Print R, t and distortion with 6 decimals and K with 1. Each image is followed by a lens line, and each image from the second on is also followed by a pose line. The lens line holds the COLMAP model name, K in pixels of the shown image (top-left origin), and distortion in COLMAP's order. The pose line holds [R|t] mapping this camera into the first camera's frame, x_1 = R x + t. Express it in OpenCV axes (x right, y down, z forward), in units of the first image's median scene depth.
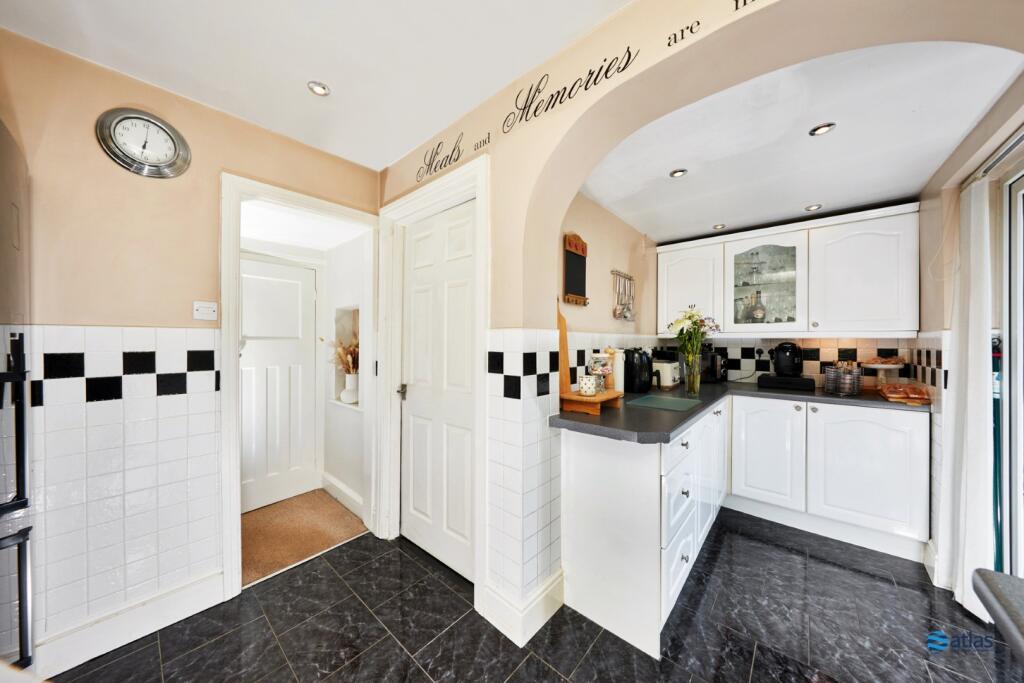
lens RADIAL K [[339.1, 0, 510.2], [0, 339.1, 343.7], [0, 0, 1]] dist [0.008603, -0.000011]
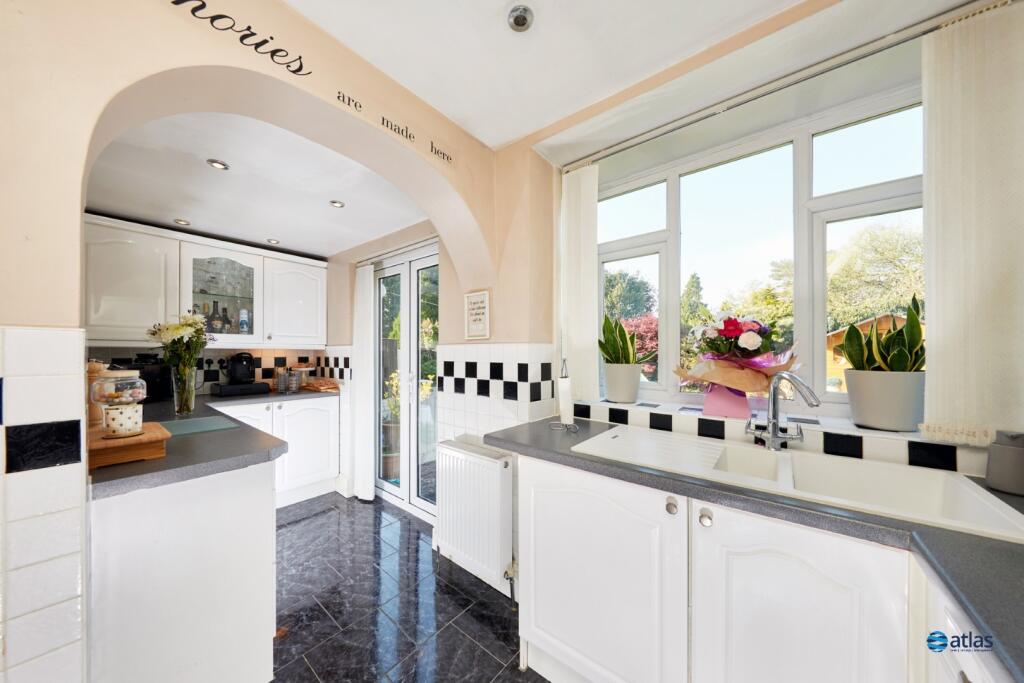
lens RADIAL K [[338.8, 0, 496.1], [0, 338.8, 350.1], [0, 0, 1]] dist [-0.007861, 0.000011]
pose [[-0.014336, 0.004495, 0.999887, -0.327843], [0.002762, 0.999986, -0.004456, -0.004577], [-0.999893, 0.002698, -0.014349, 0.231283]]
